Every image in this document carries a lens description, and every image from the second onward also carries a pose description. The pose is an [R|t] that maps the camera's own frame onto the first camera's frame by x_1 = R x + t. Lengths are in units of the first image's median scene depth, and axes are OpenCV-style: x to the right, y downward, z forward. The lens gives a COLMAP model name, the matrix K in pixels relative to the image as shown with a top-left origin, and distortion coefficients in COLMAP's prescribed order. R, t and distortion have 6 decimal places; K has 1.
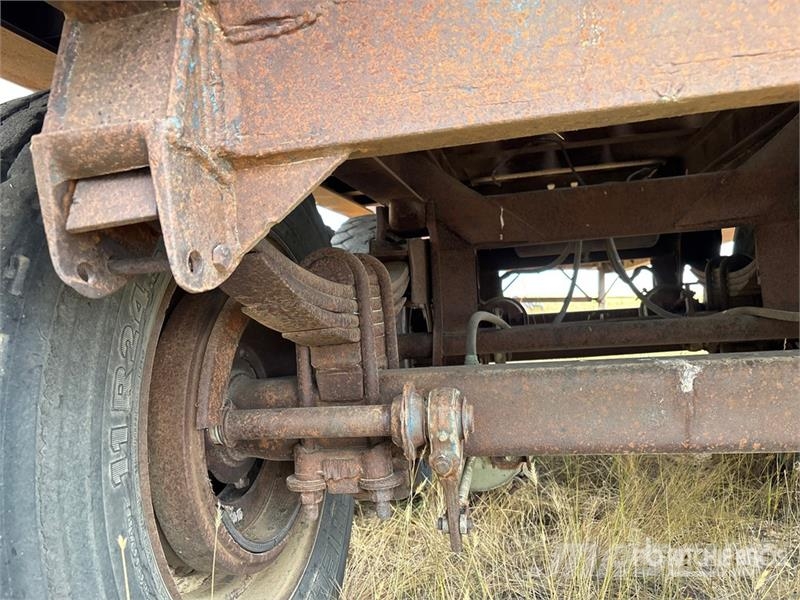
lens RADIAL K [[605.2, 0, 402.1], [0, 605.2, 294.2], [0, 0, 1]] dist [0.011355, -0.004675]
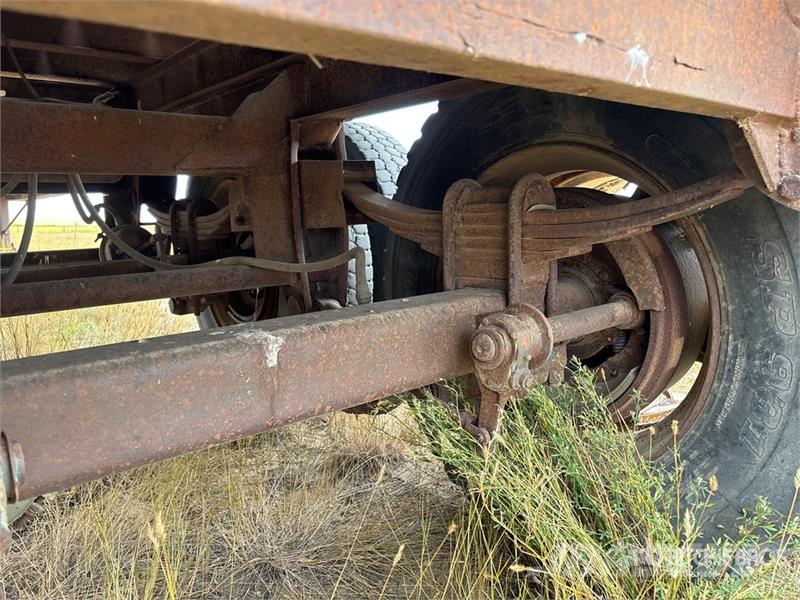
lens RADIAL K [[605.2, 0, 402.1], [0, 605.2, 294.2], [0, 0, 1]] dist [0.011355, -0.004675]
pose [[0.618429, -0.061069, 0.783464, -0.116807], [-0.027137, 0.994722, 0.098957, -0.042430], [-0.785372, -0.082459, 0.613507, 0.275795]]
